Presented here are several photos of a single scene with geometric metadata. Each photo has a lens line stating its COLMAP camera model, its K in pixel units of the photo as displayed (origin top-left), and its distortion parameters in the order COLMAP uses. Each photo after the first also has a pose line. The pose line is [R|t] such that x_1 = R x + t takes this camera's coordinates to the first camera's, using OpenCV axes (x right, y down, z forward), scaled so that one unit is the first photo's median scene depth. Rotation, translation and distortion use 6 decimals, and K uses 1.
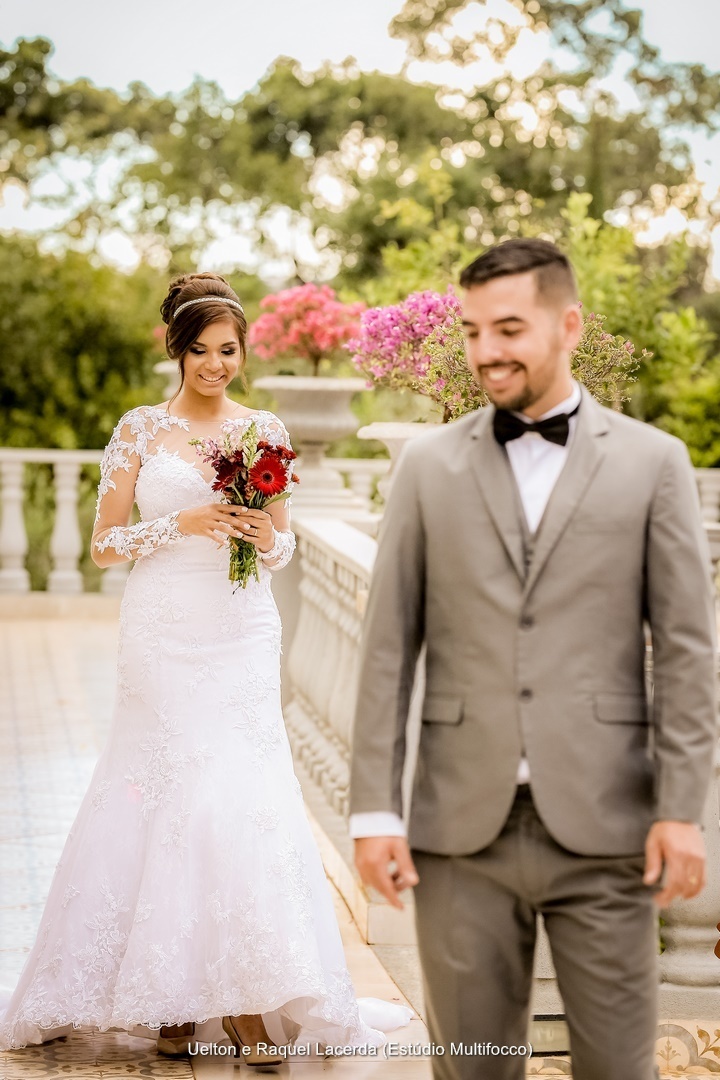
lens RADIAL K [[4643.8, 0, 359.7], [0, 4643.8, 538.6], [0, 0, 1]] dist [0.218274, 0.000000]
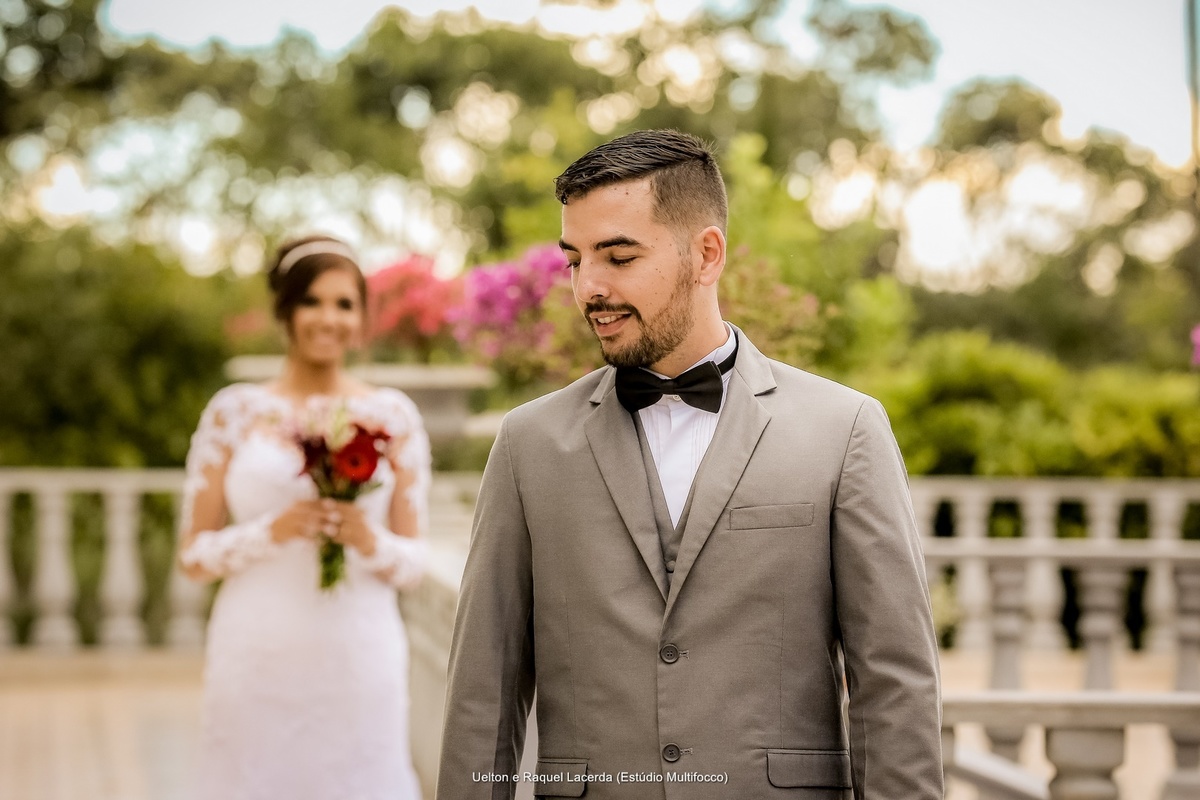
lens RADIAL K [[5599.7, 0, 601.7], [0, 5599.7, 402.7], [0, 0, 1]] dist [0.195015, 0.000000]
pose [[0.999324, -0.031179, 0.019459, 0.008835], [0.031762, 0.999033, -0.030416, 0.004881], [-0.018492, 0.031014, 0.999348, 0.119335]]
